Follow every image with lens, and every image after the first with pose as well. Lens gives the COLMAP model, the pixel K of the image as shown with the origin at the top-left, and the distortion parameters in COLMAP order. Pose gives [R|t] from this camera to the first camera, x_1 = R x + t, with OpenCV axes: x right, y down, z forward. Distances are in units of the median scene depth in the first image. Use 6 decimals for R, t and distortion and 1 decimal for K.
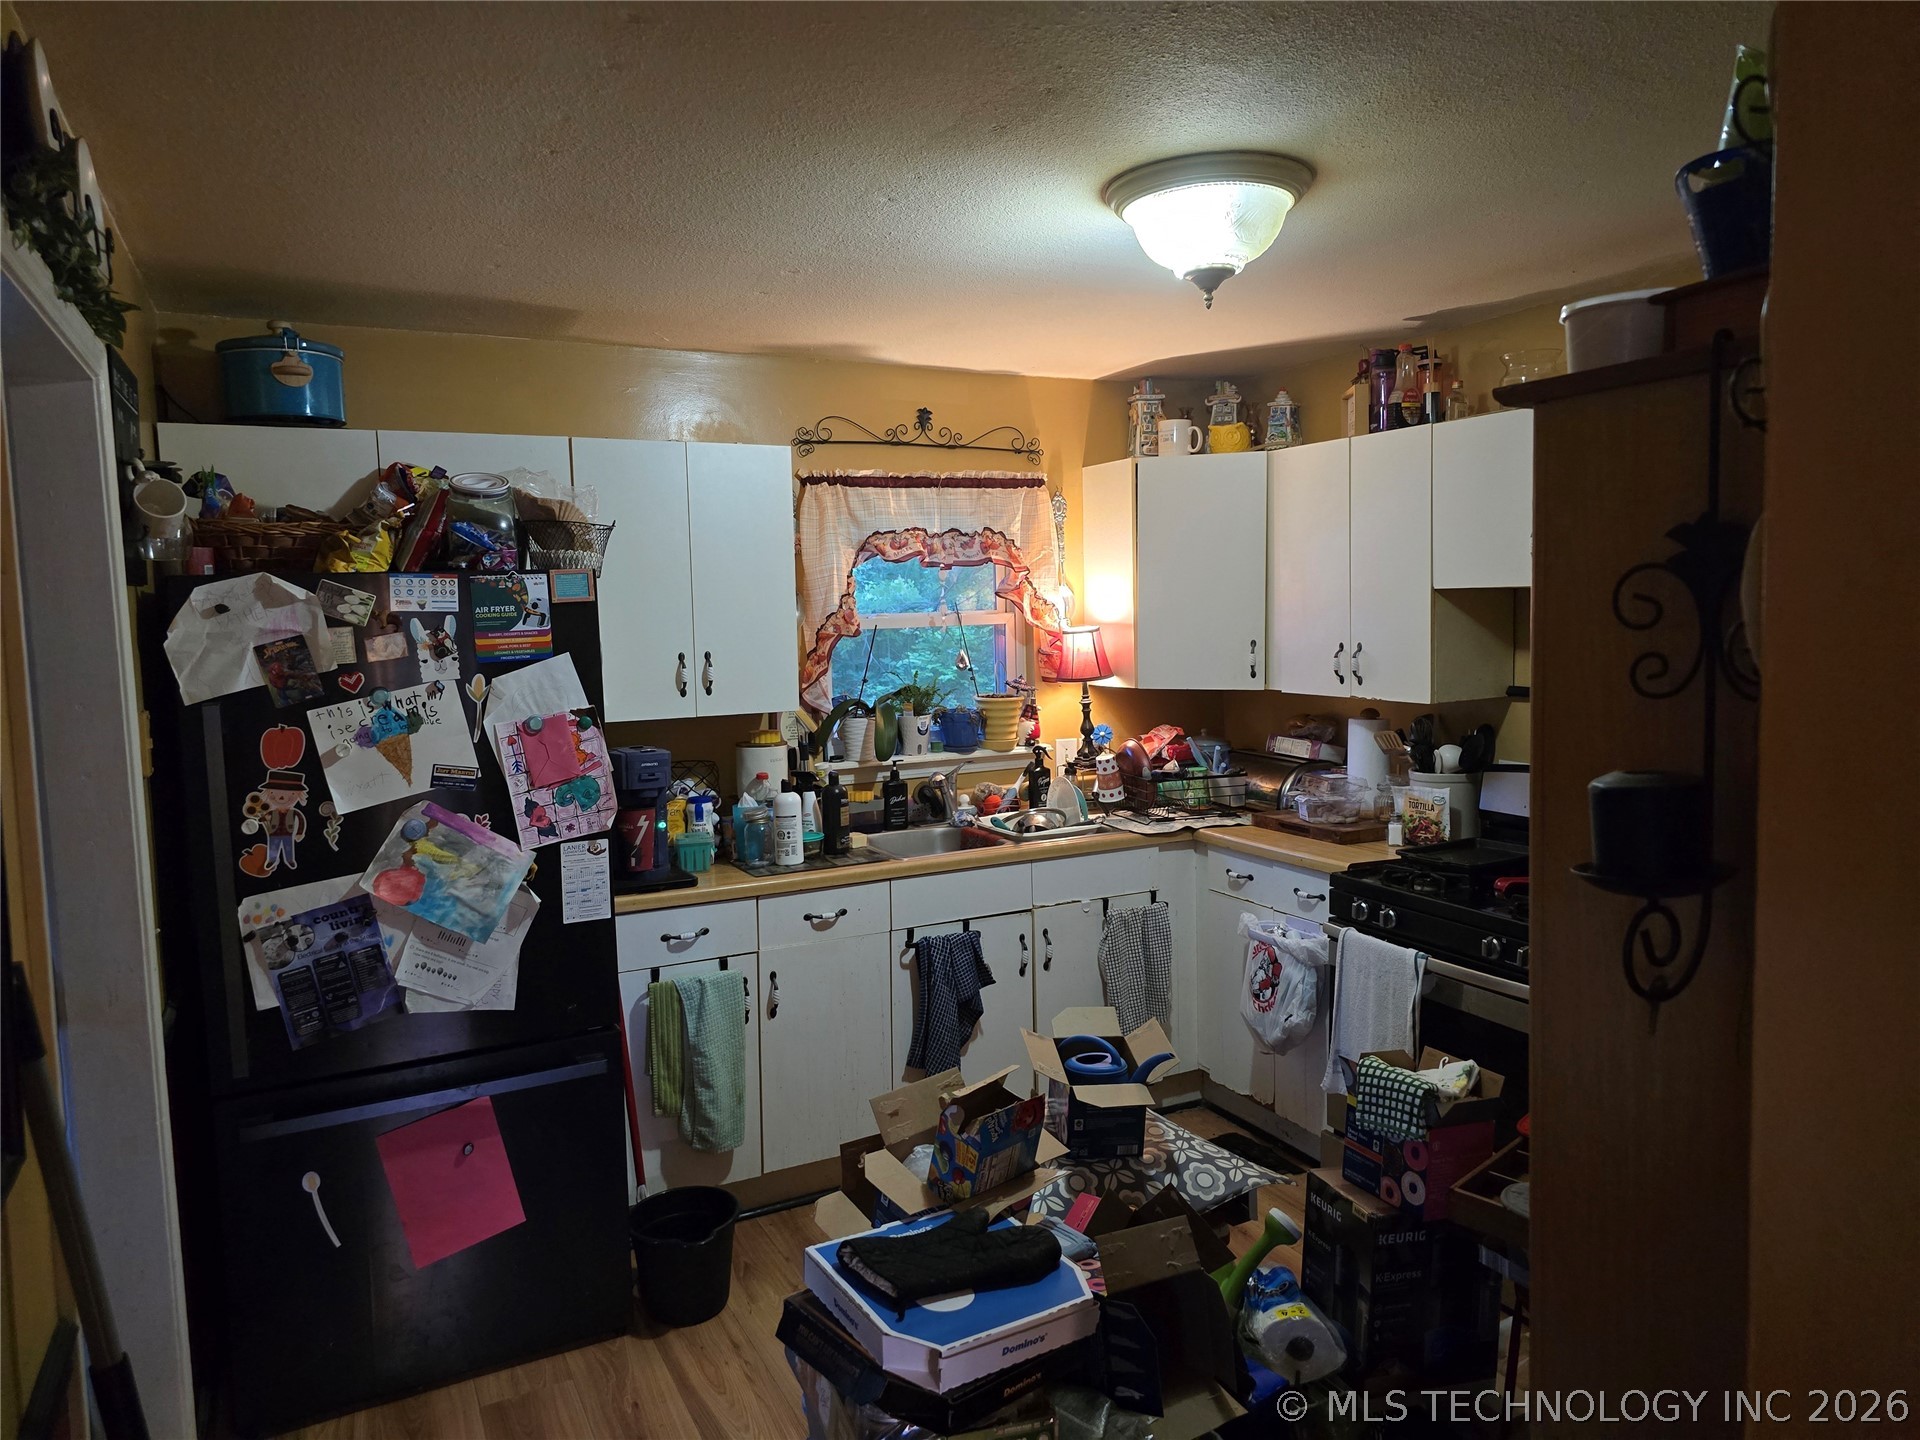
lens RADIAL K [[1293.7, 0, 968.4], [0, 1293.7, 710.0], [0, 0, 1]] dist [0.054480, -0.045158]
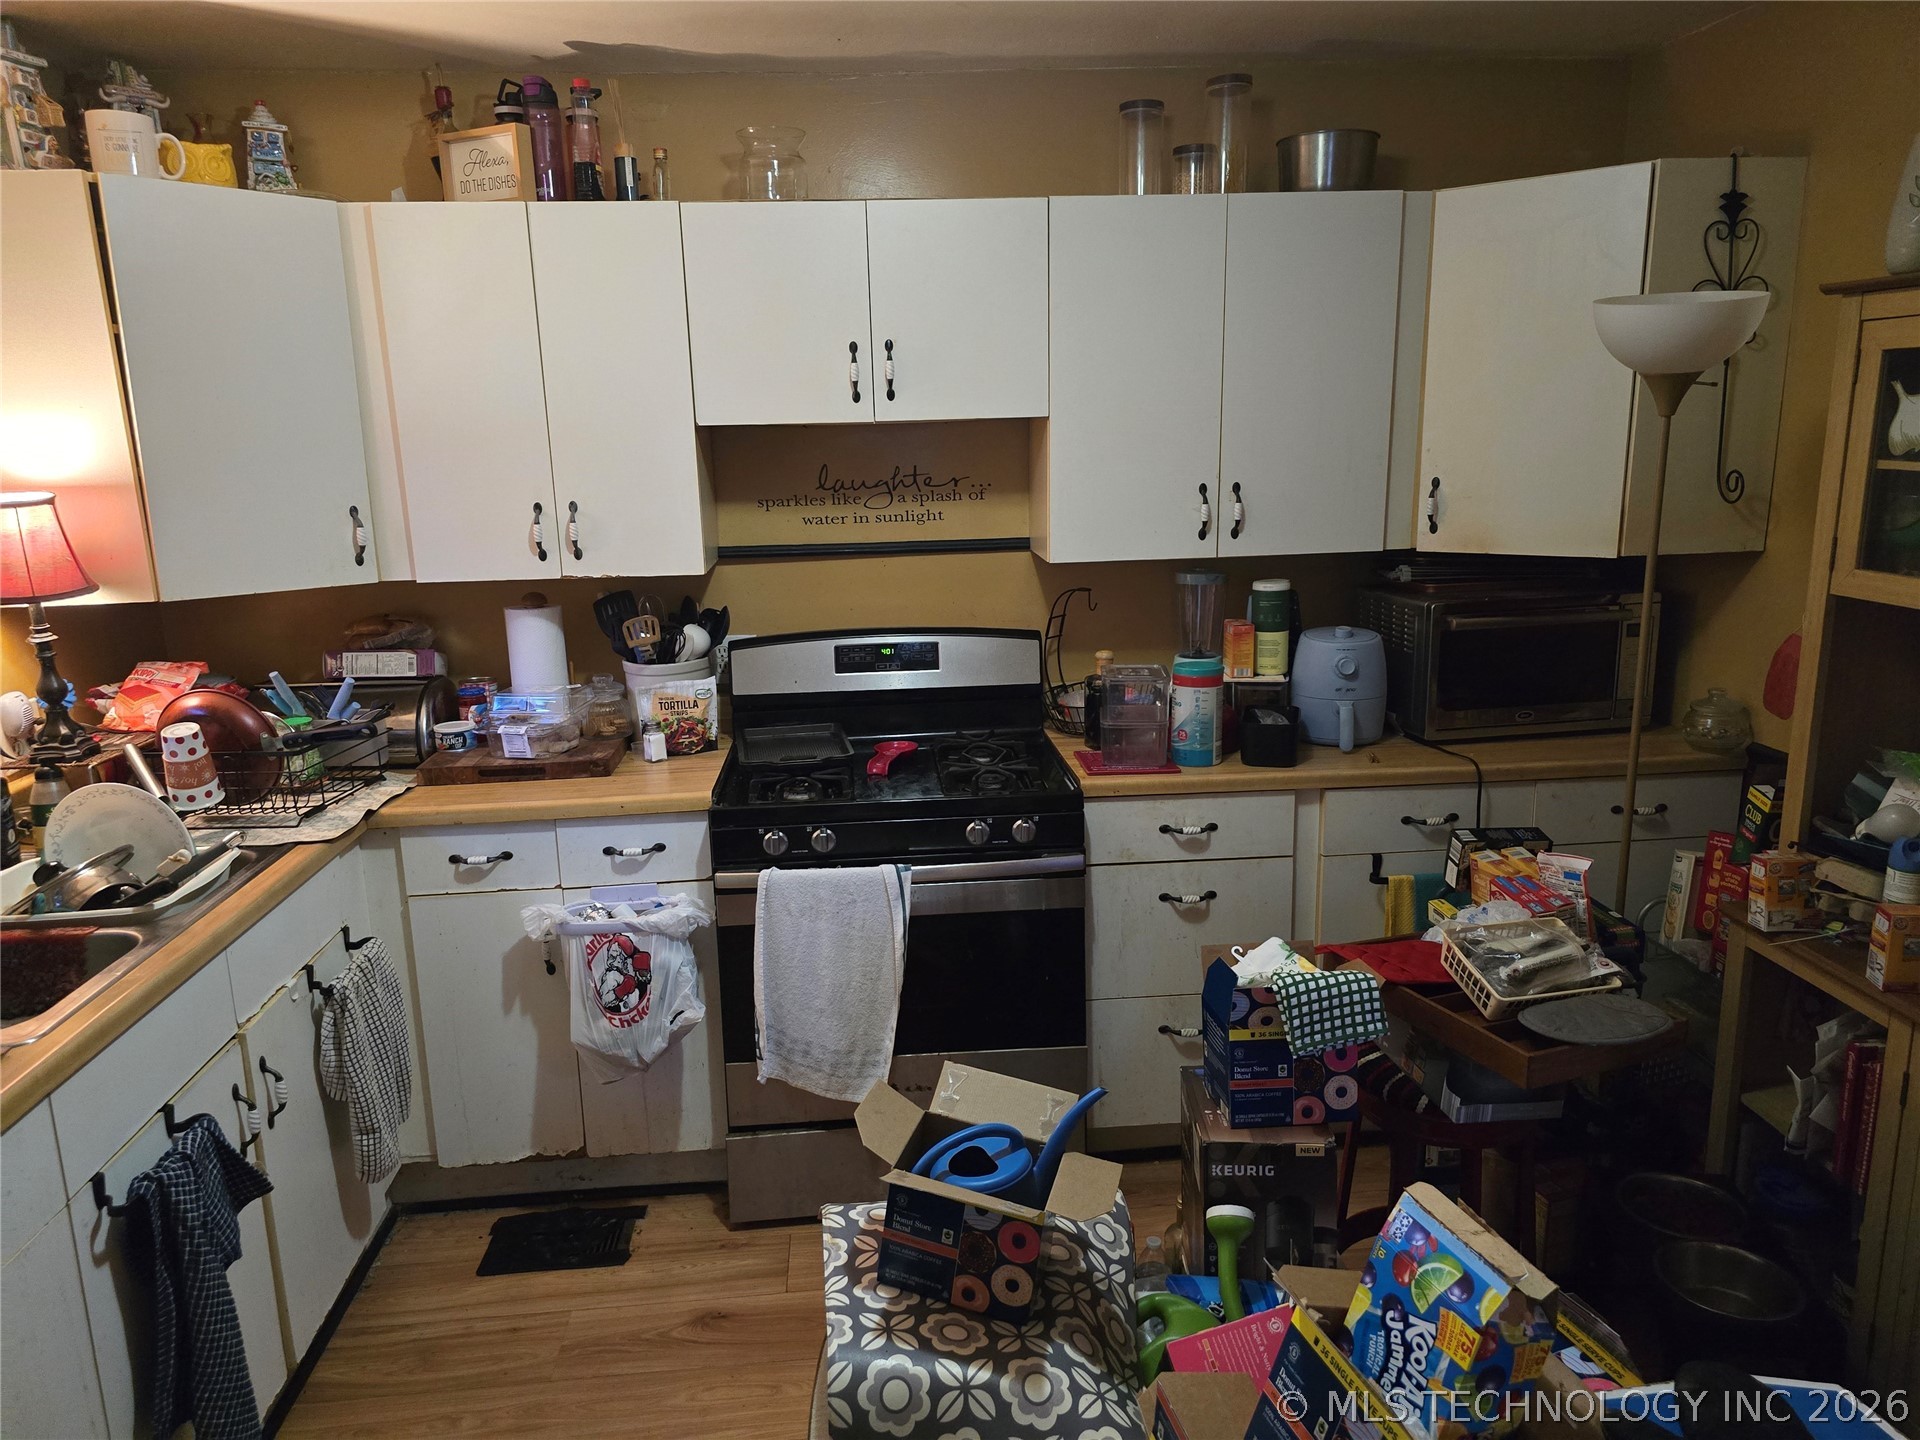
lens RADIAL K [[1293.7, 0, 959.7], [0, 1293.7, 717.9], [0, 0, 1]] dist [0.054480, -0.045158]
pose [[0.376671, -0.189916, 0.906670, -0.315278], [0.094935, 0.981519, 0.166154, -0.034763], [-0.921470, 0.023490, 0.387739, 0.542386]]
